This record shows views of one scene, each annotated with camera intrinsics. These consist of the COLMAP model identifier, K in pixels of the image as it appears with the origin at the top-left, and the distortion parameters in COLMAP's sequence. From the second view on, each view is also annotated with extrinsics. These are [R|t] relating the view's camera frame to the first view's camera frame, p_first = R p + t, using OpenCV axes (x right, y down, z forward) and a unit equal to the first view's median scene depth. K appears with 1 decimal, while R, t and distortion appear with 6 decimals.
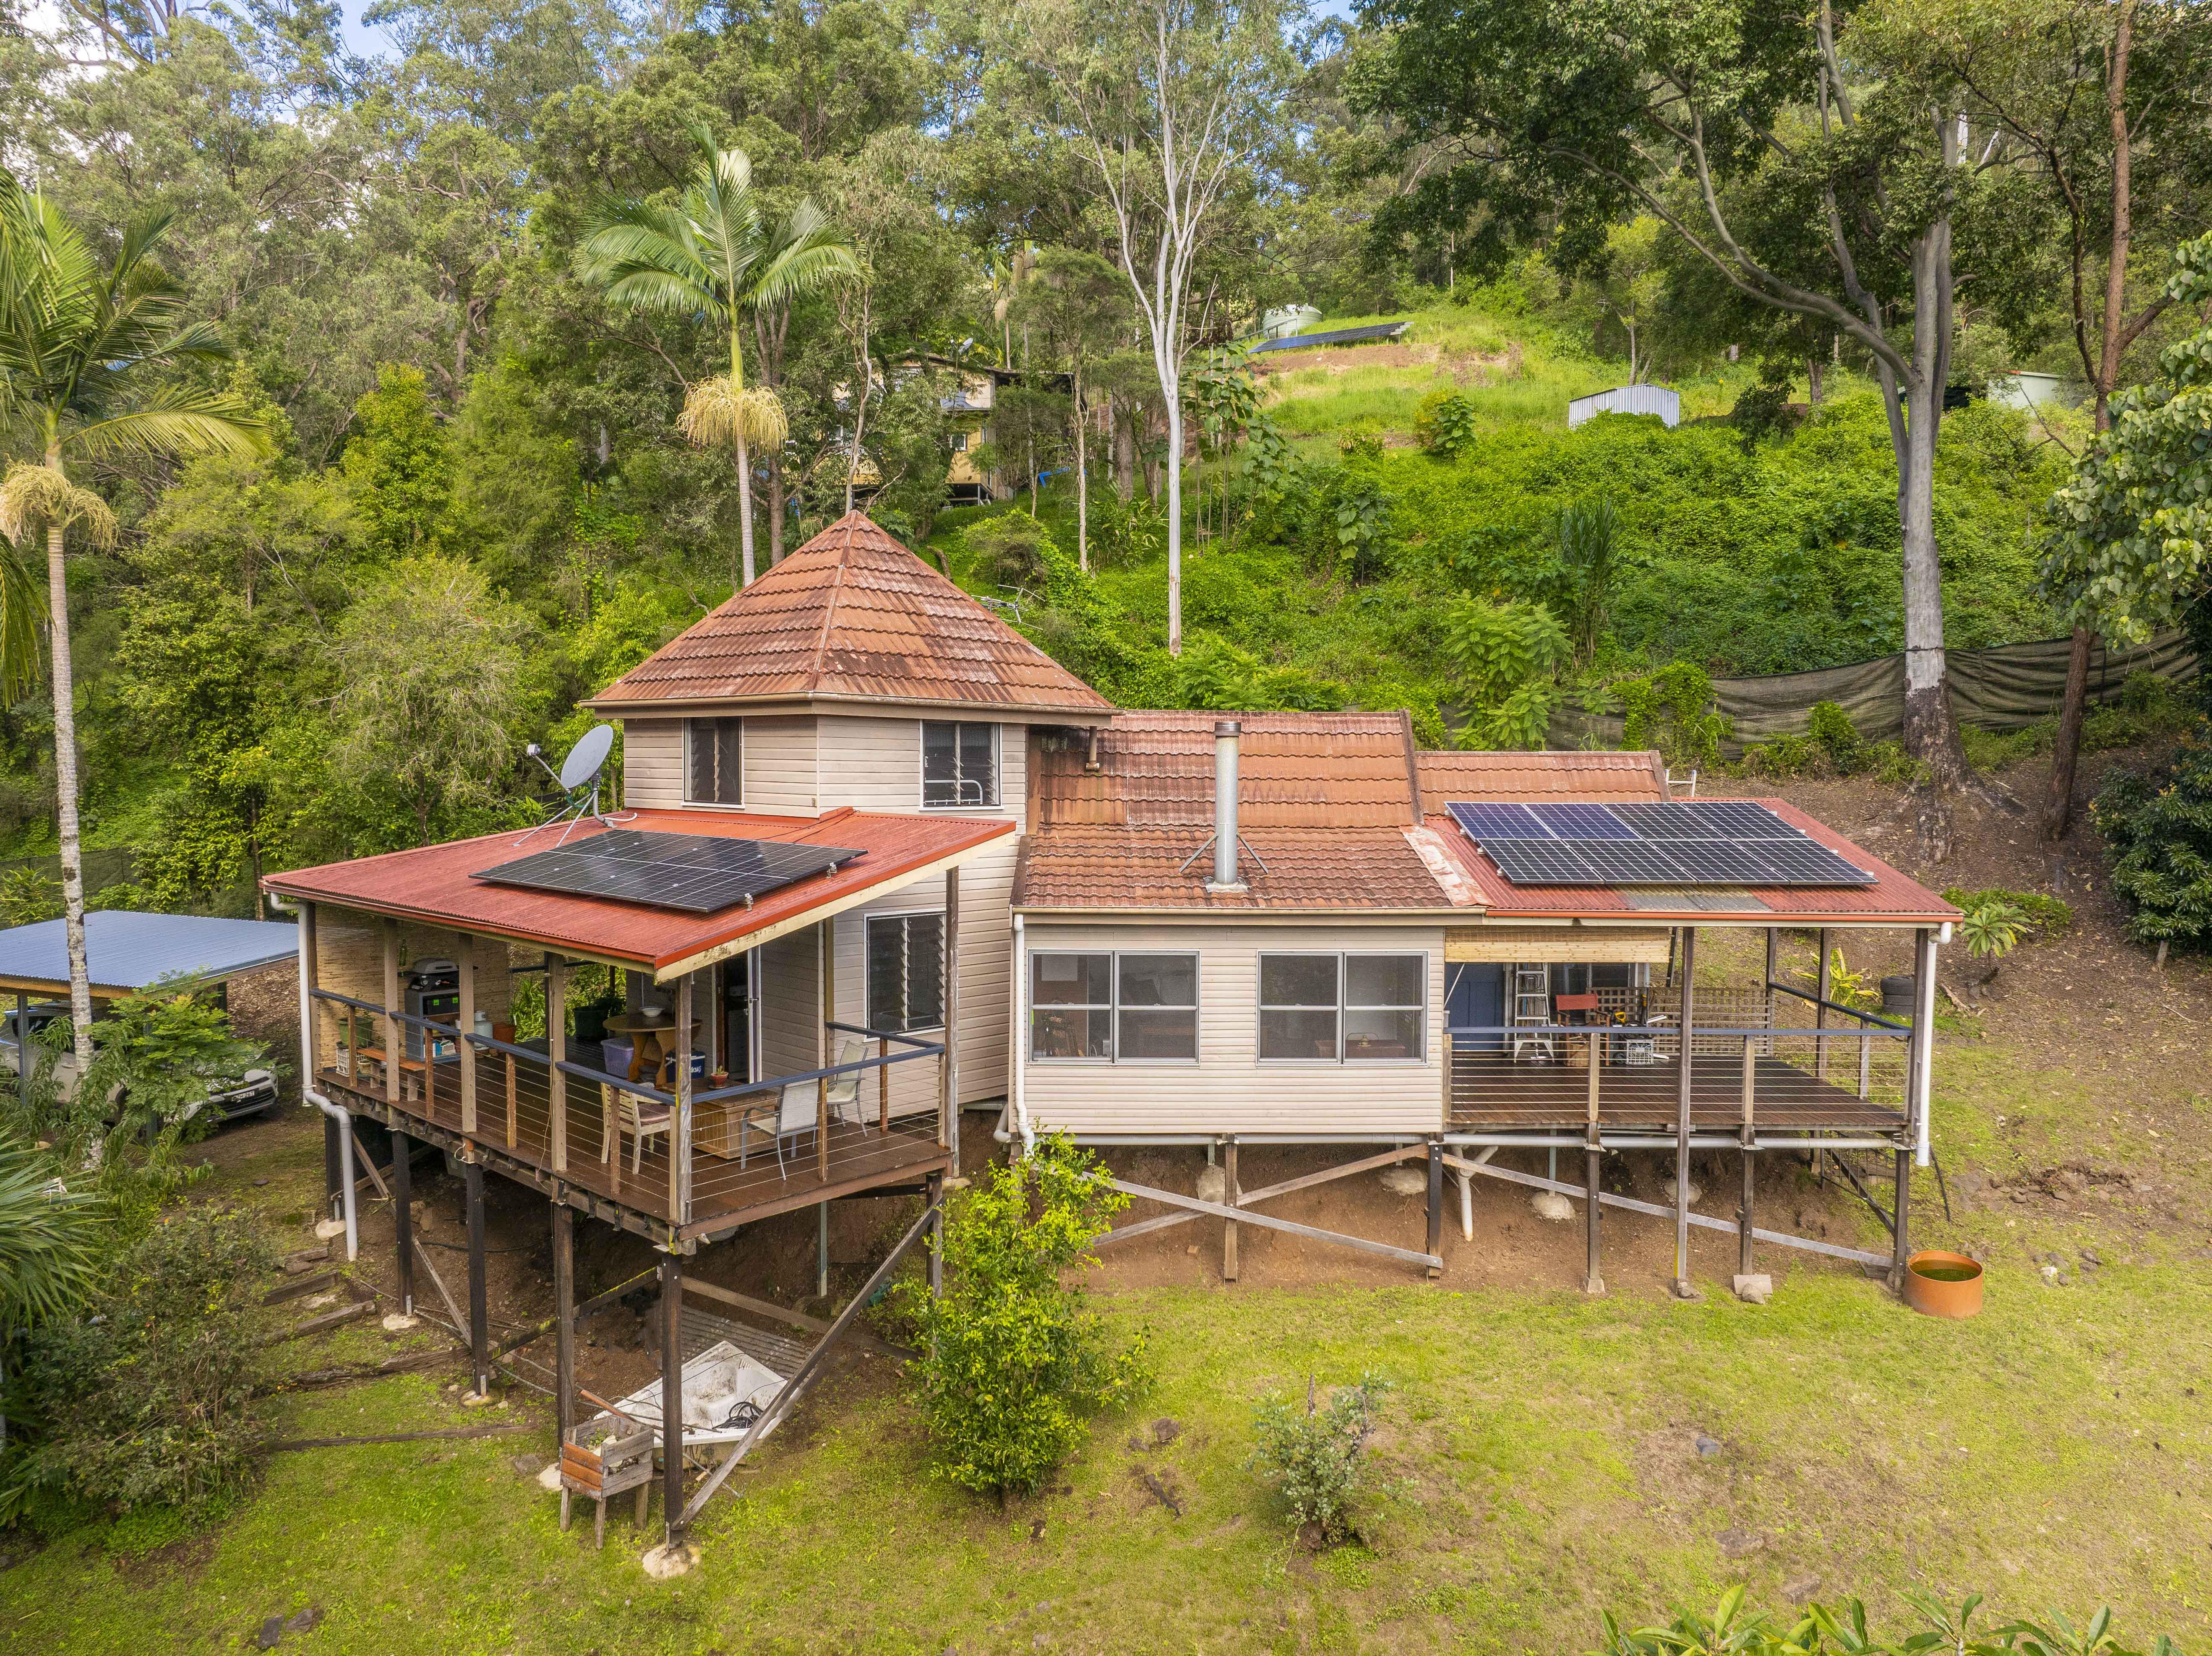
lens RADIAL K [[1575.8, 0, 1120.1], [0, 1575.8, 820.4], [0, 0, 1]] dist [-0.068282, 0.057839]
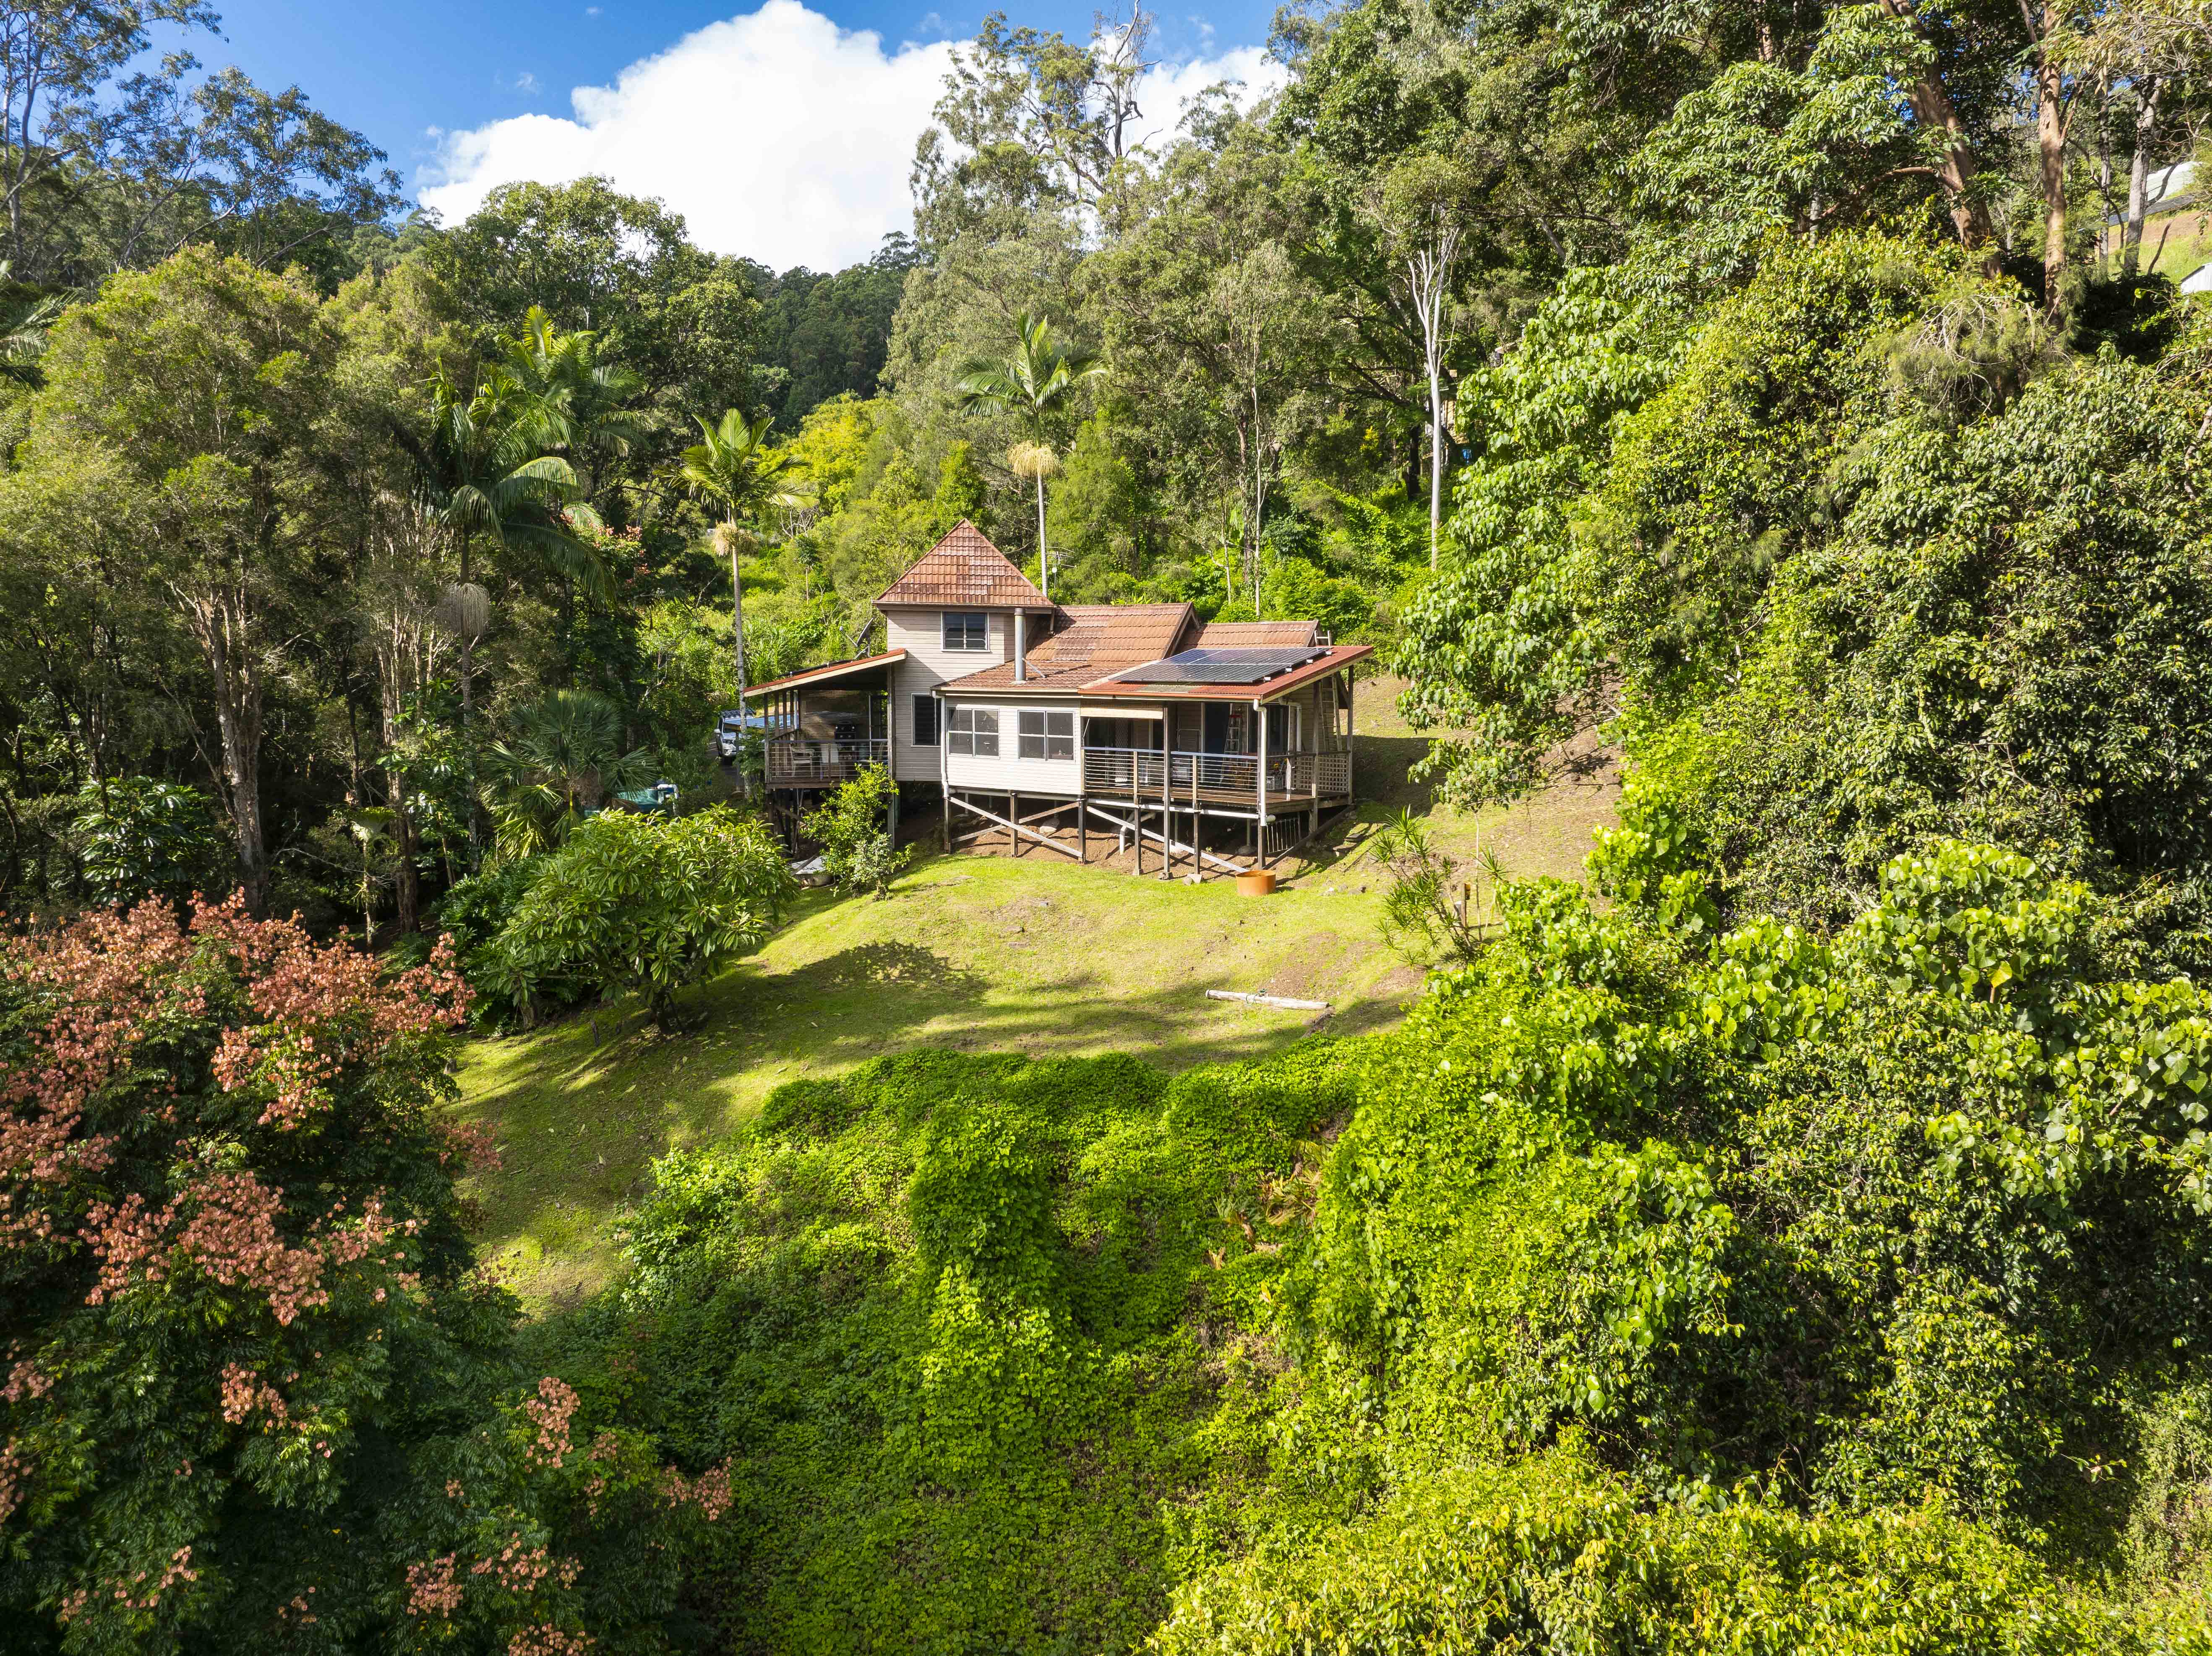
lens RADIAL K [[1545.3, 0, 1104.6], [0, 1545.3, 863.5], [0, 0, 1]] dist [-0.031943, -0.006255]
pose [[0.751342, 0.081529, -0.654857, 1.643536], [-0.029653, 0.995508, 0.089918, 0.098548], [0.659247, -0.048141, 0.750384, -0.600345]]
